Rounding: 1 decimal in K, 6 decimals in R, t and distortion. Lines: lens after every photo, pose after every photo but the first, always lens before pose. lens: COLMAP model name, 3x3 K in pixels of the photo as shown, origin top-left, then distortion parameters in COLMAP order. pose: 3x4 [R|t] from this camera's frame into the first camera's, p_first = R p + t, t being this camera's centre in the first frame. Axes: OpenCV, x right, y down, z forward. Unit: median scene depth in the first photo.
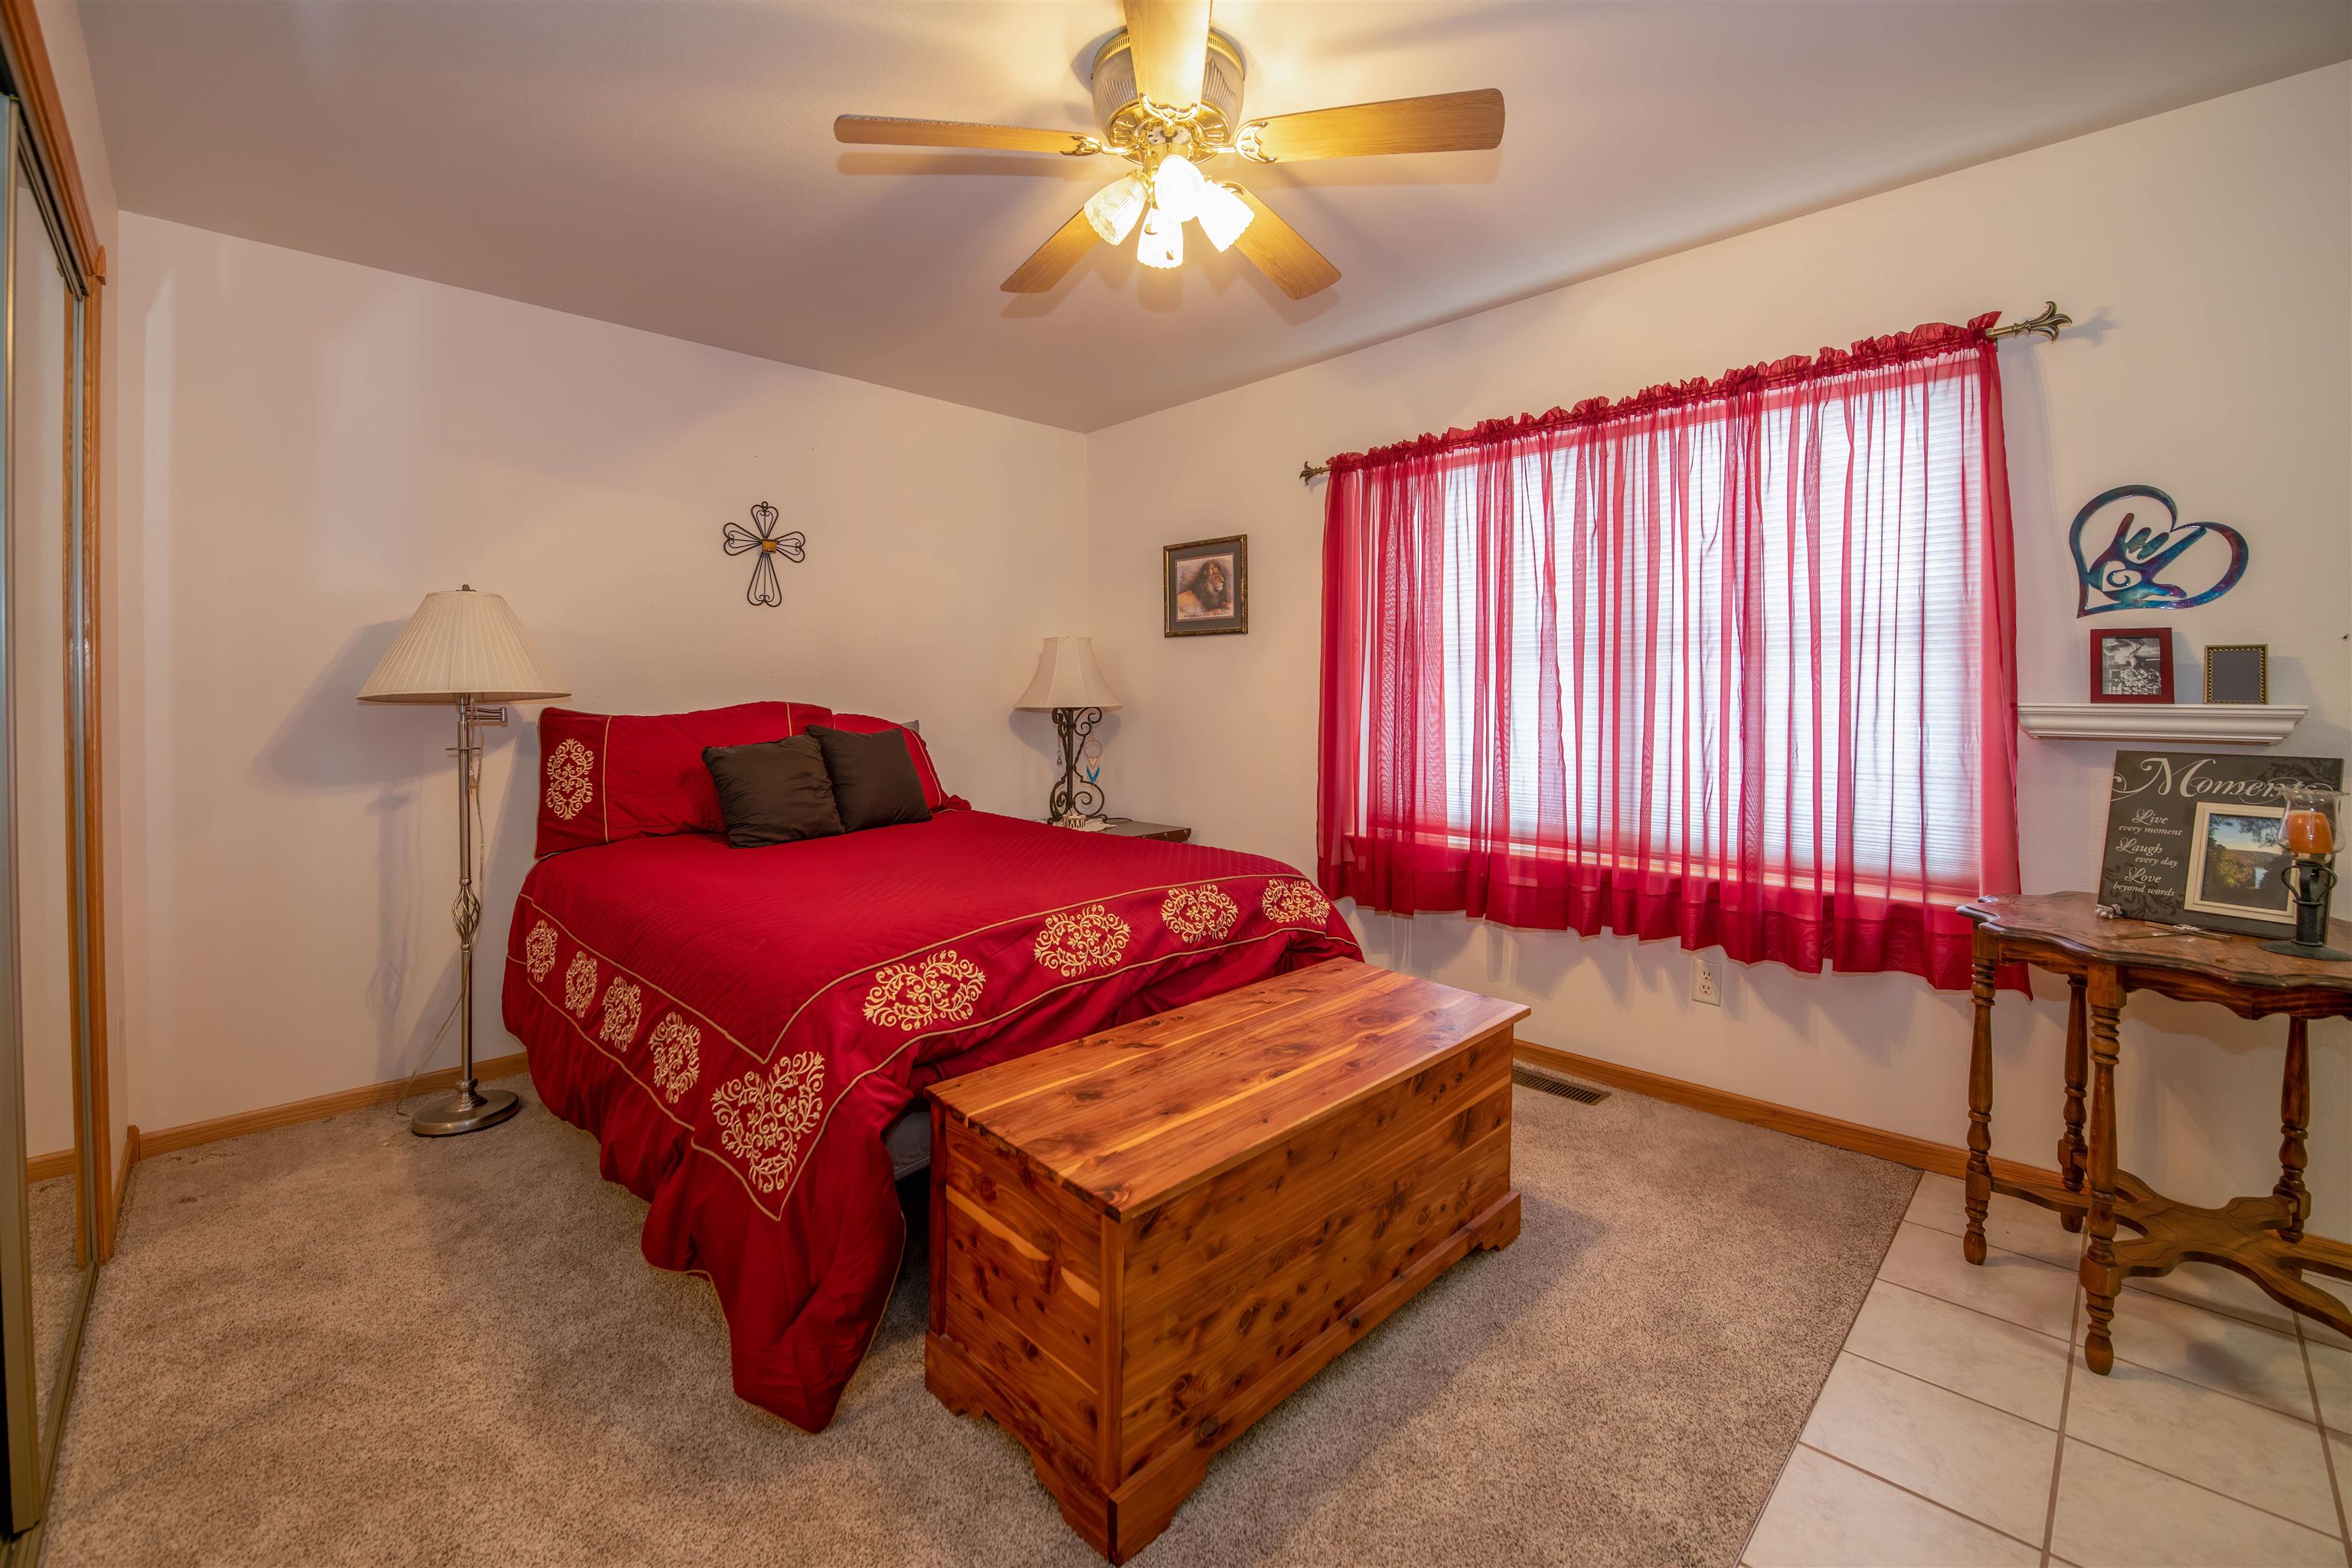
lens RADIAL K [[984.2, 0, 1182.1], [0, 984.2, 761.9], [0, 0, 1]] dist [-0.014734, -0.001493]
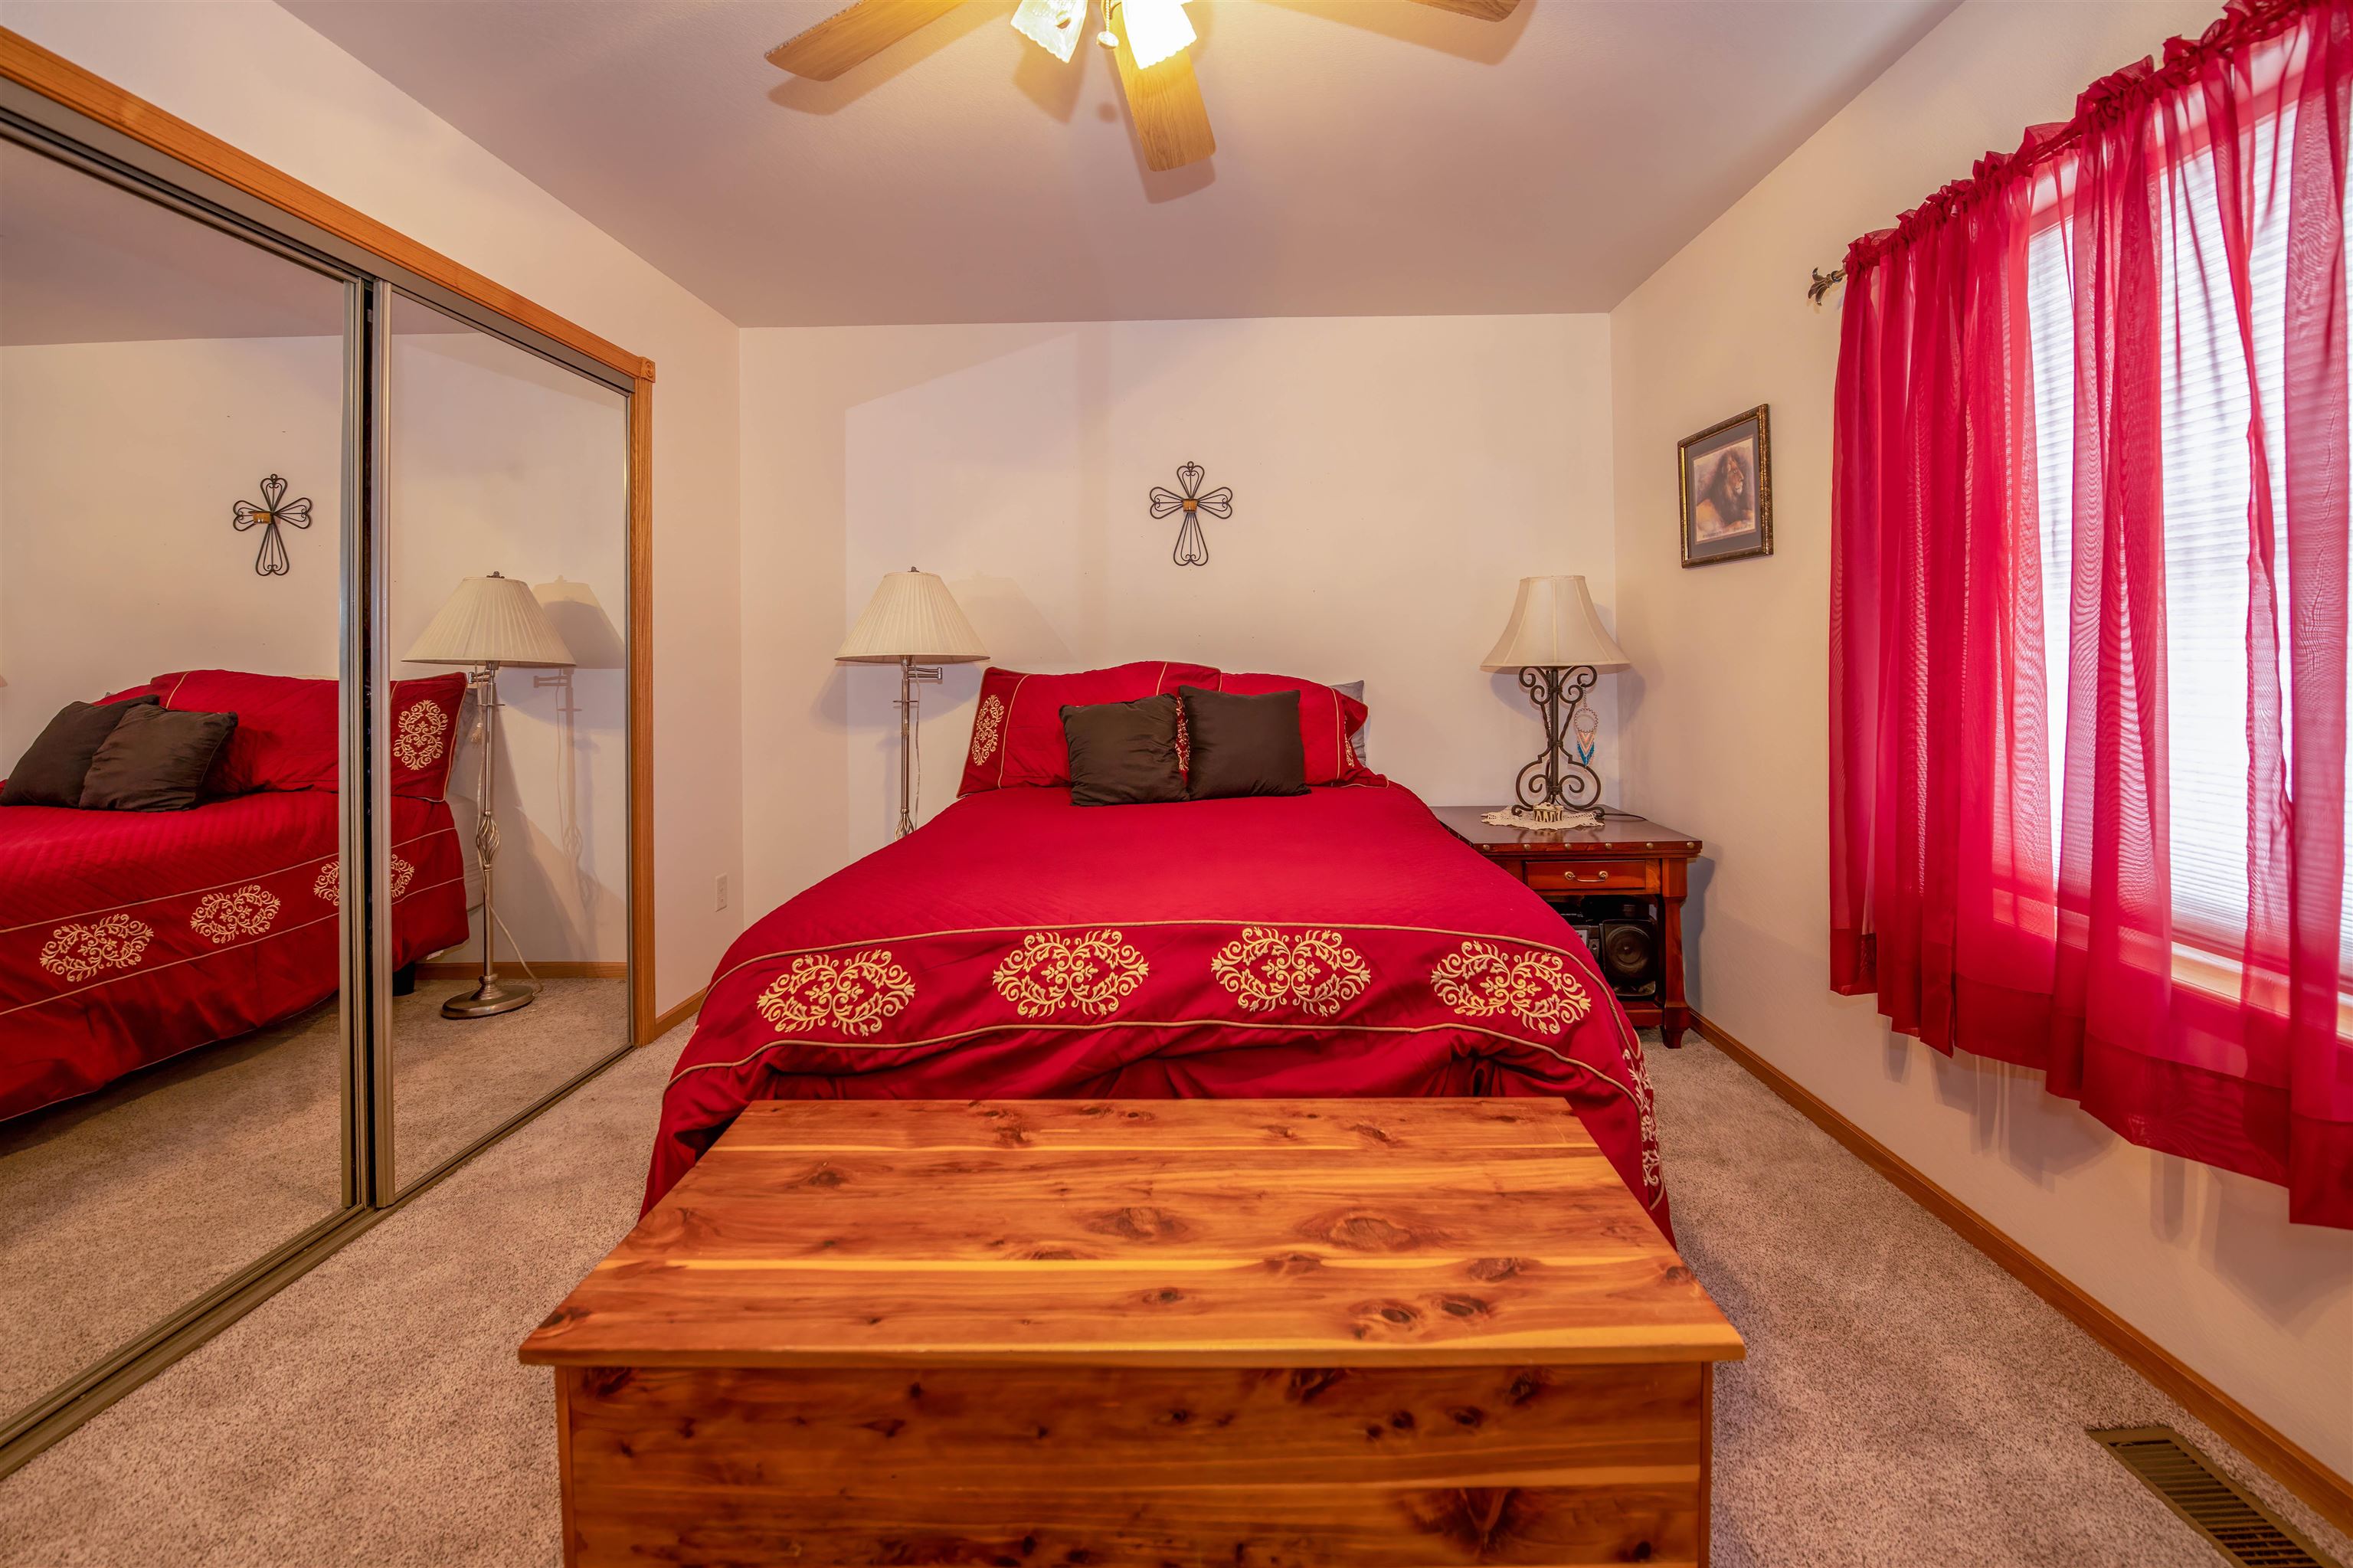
lens RADIAL K [[989.0, 0, 1188.3], [0, 989.0, 687.1], [0, 0, 1]] dist [-0.007258, -0.008917]
pose [[0.697590, 0.015330, -0.716333, 0.388595], [-0.037194, 0.999198, -0.014837, -0.025802], [0.715531, 0.036993, 0.697601, 0.390988]]
